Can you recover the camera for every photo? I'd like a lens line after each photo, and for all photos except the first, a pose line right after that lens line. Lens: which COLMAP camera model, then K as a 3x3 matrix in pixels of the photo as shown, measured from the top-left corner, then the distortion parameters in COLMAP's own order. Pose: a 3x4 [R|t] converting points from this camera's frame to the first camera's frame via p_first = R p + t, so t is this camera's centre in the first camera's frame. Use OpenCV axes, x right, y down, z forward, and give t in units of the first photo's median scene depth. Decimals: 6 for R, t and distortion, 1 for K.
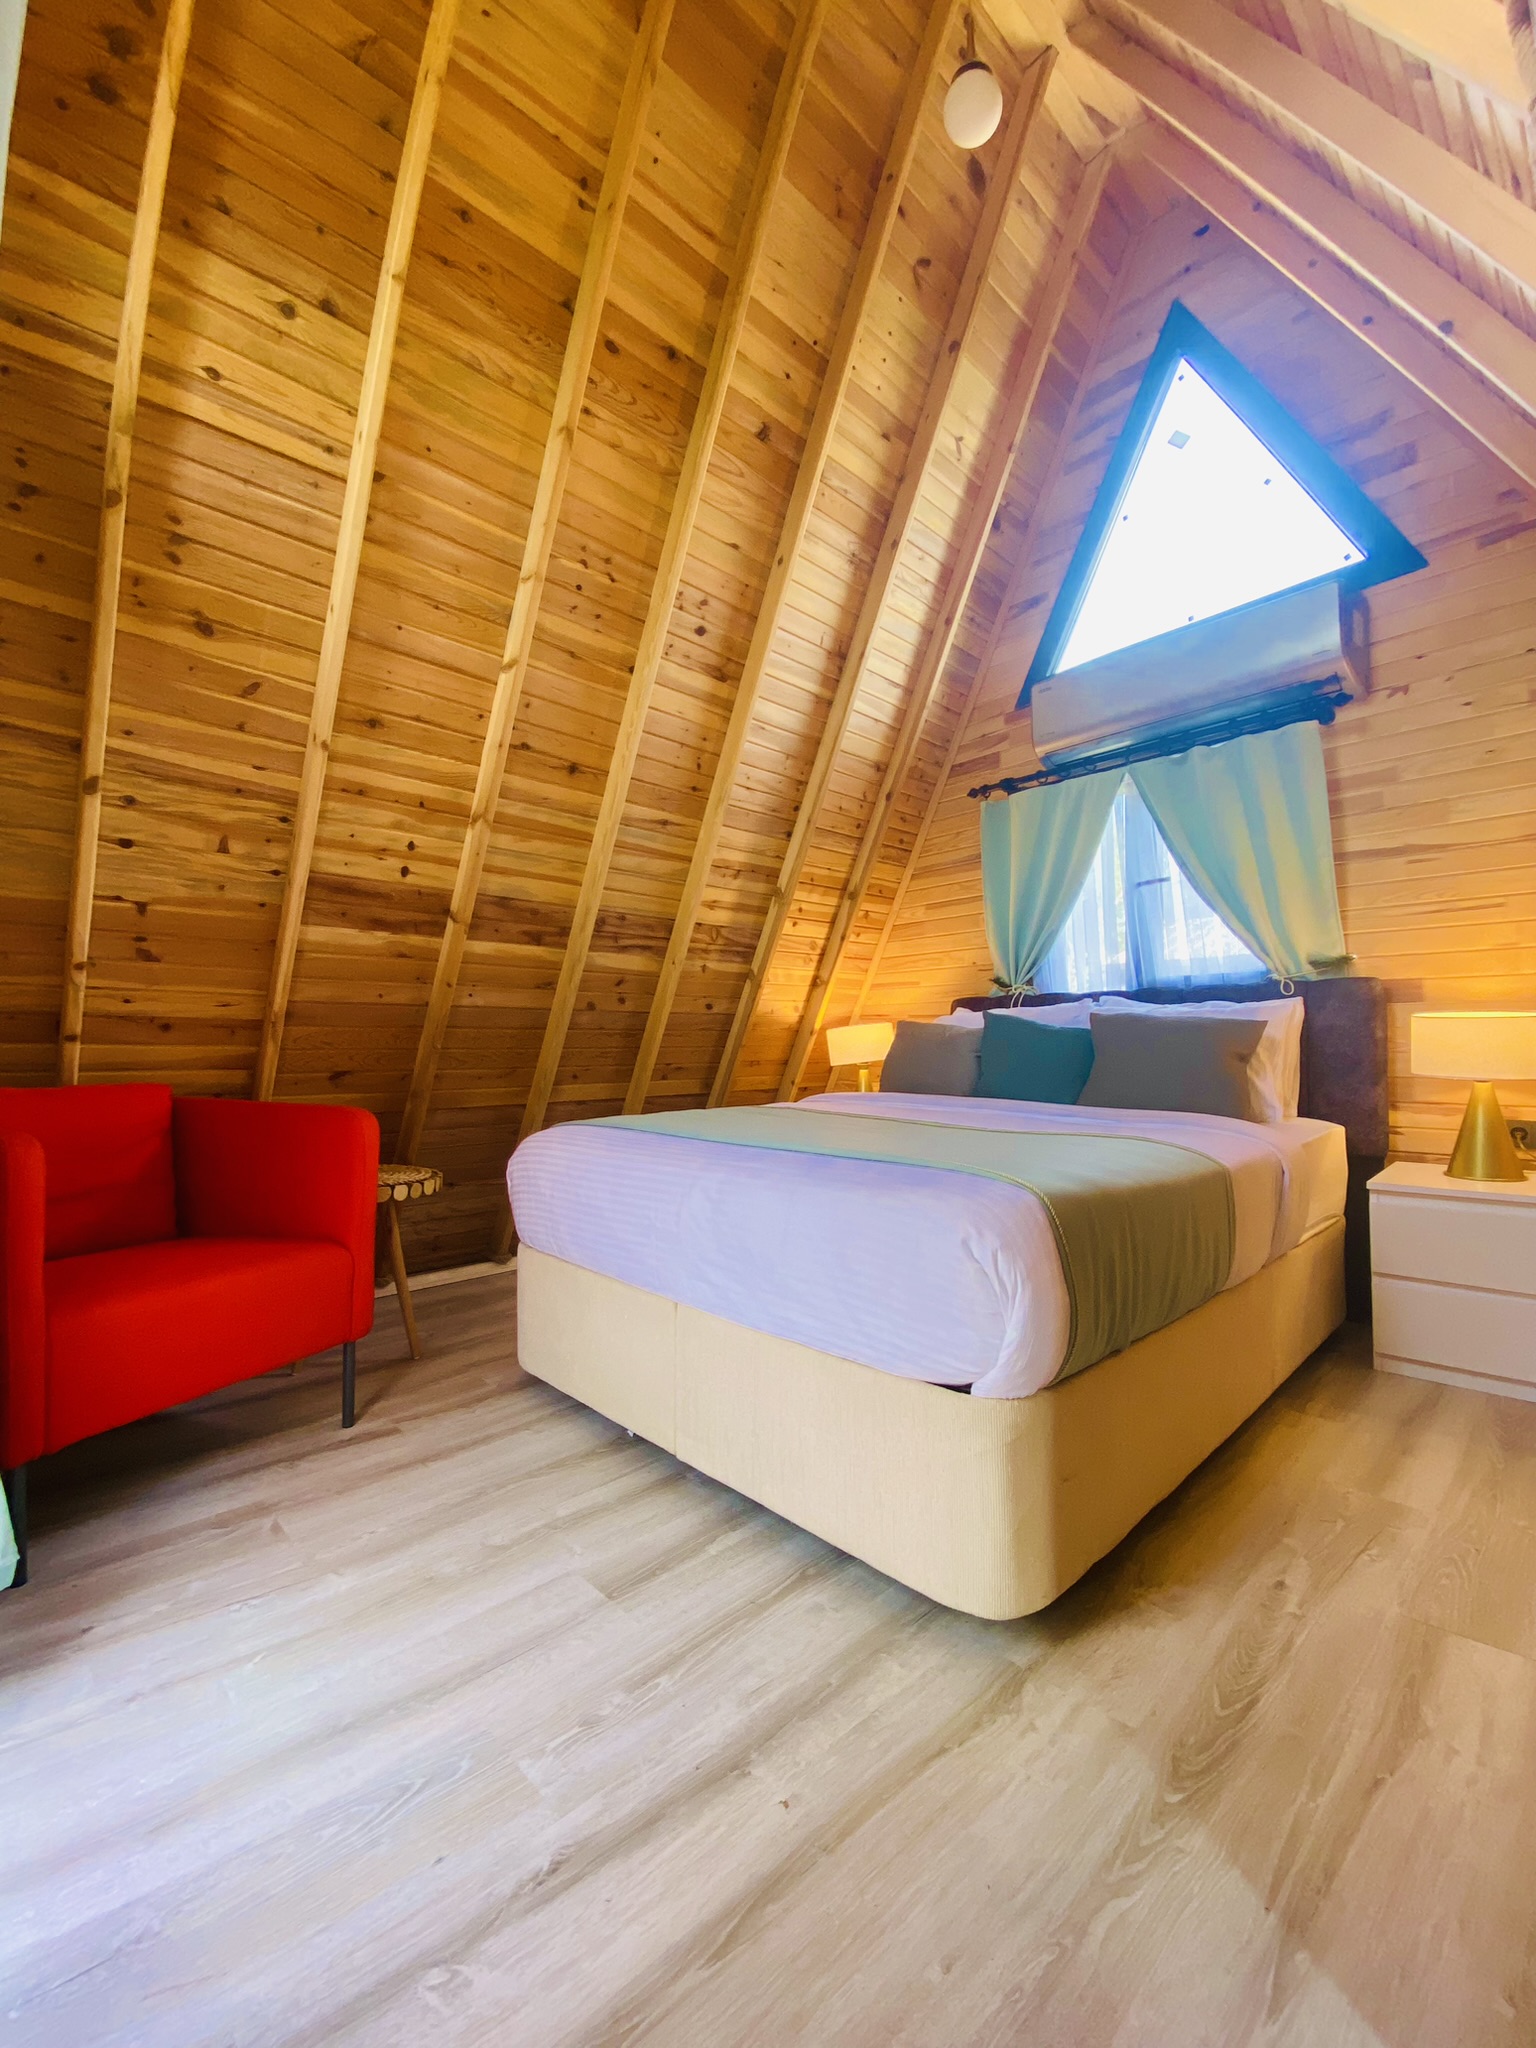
lens RADIAL K [[815.7, 0, 762.9], [0, 815.7, 1049.4], [0, 0, 1]] dist [0.025617, -0.029544]
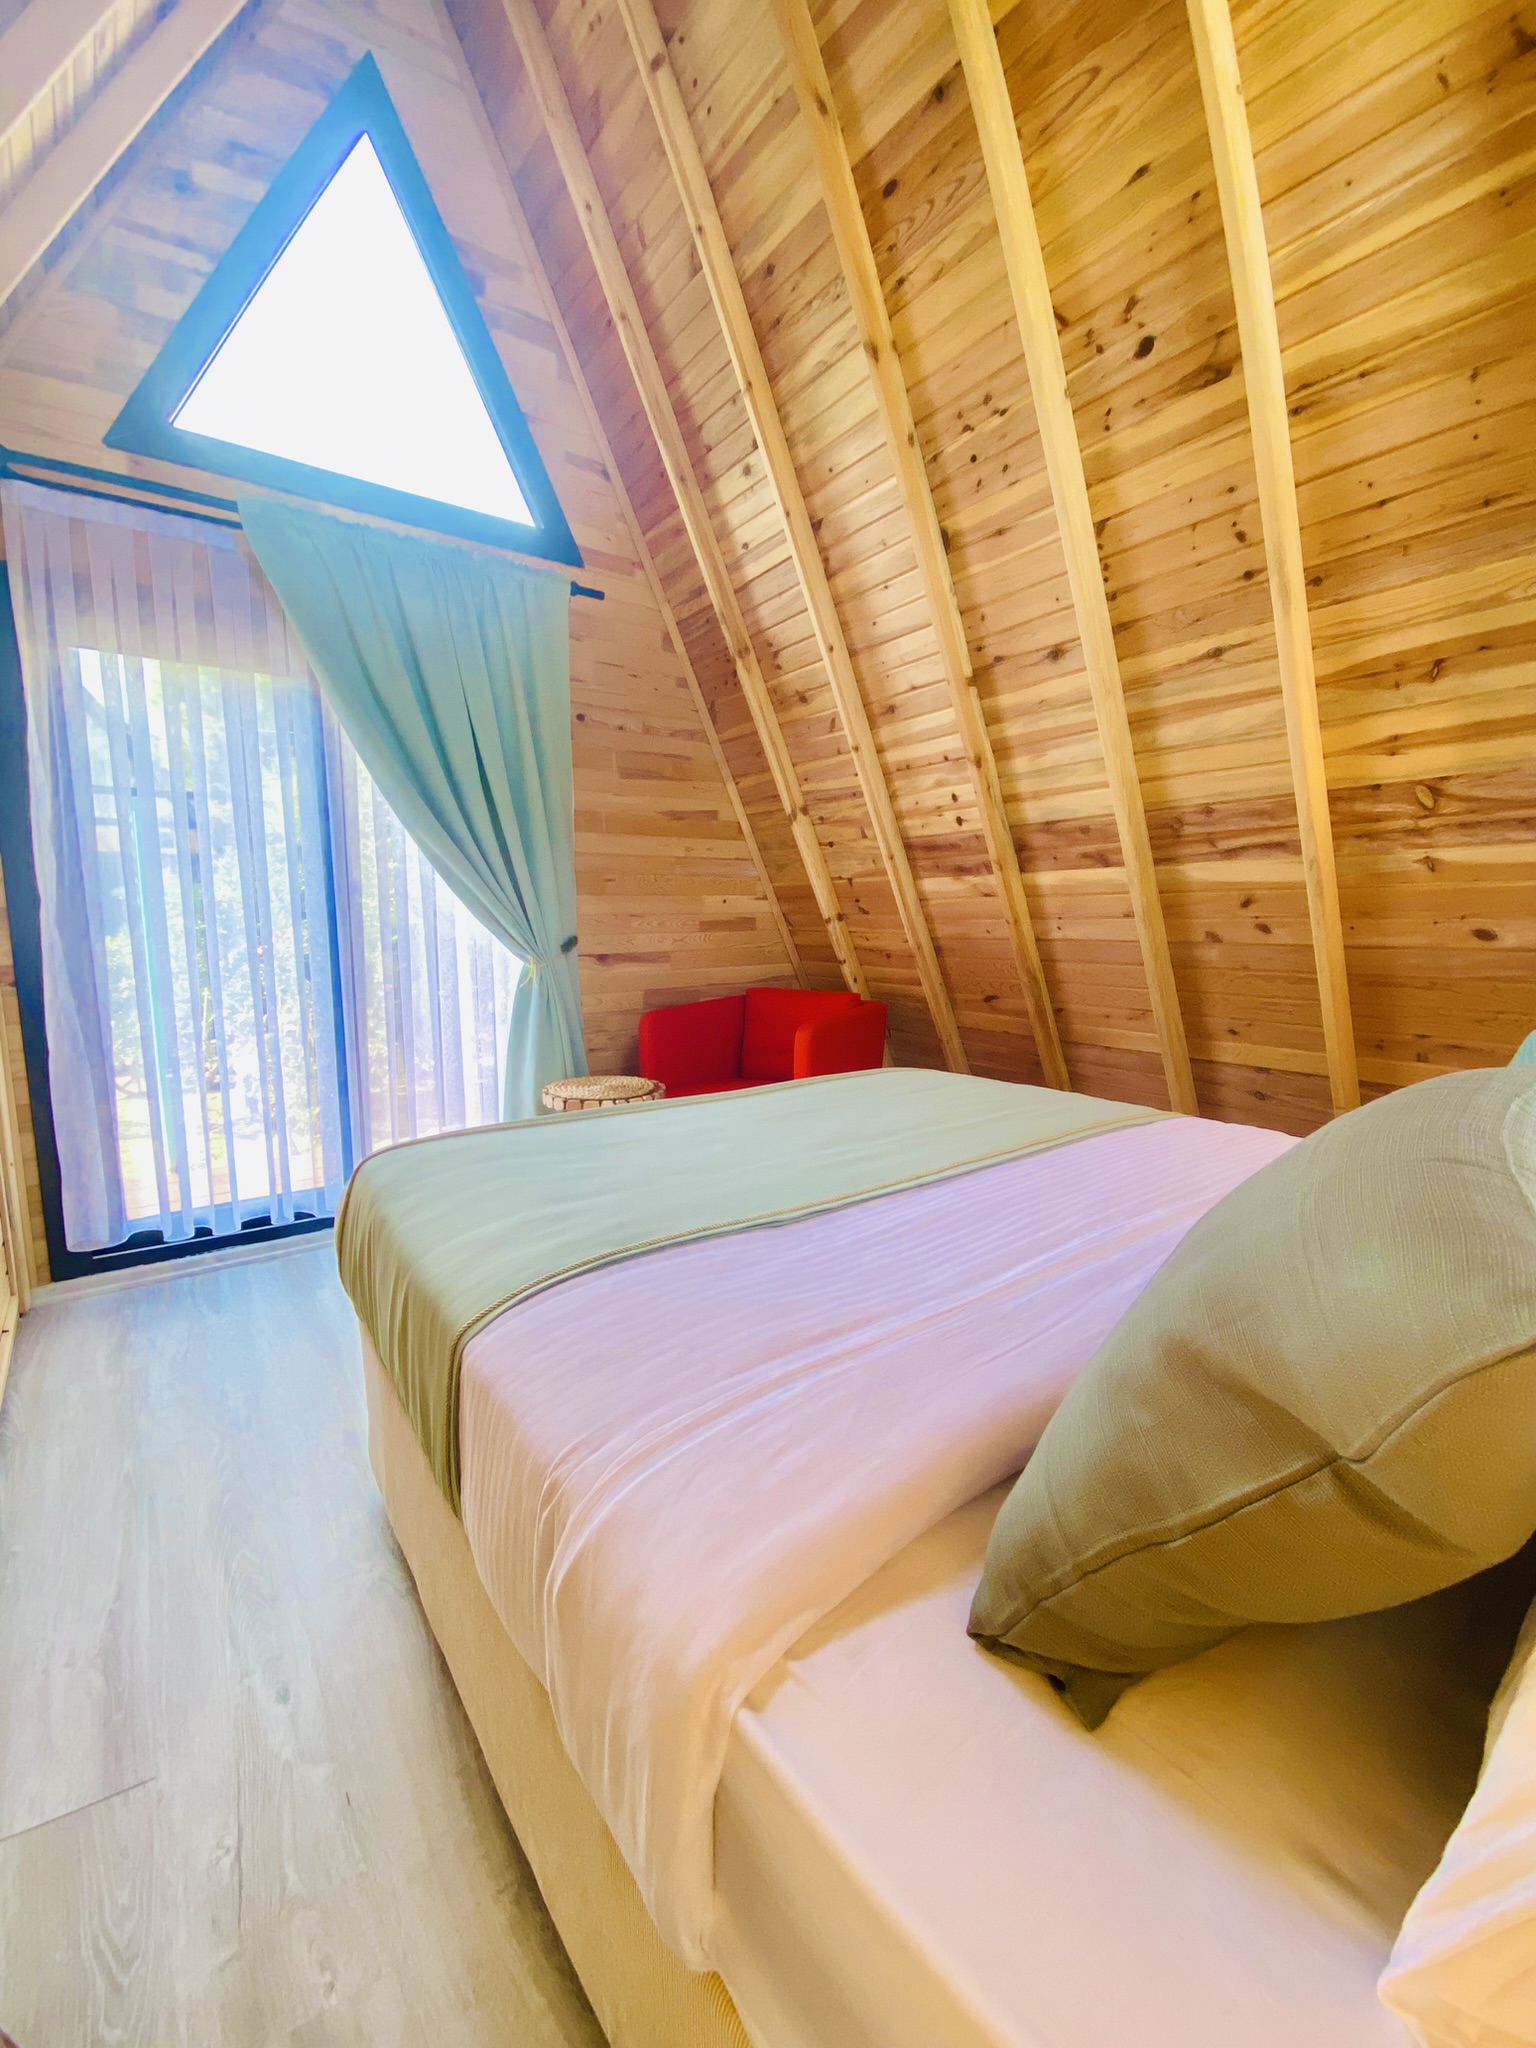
lens RADIAL K [[815.7, 0, 762.9], [0, 815.7, 1049.4], [0, 0, 1]] dist [0.025617, -0.029544]
pose [[-0.142325, 0.156587, -0.977356, 0.653094], [-0.005182, 0.987276, 0.158931, -0.077965], [0.989806, 0.027685, -0.139703, 0.809281]]
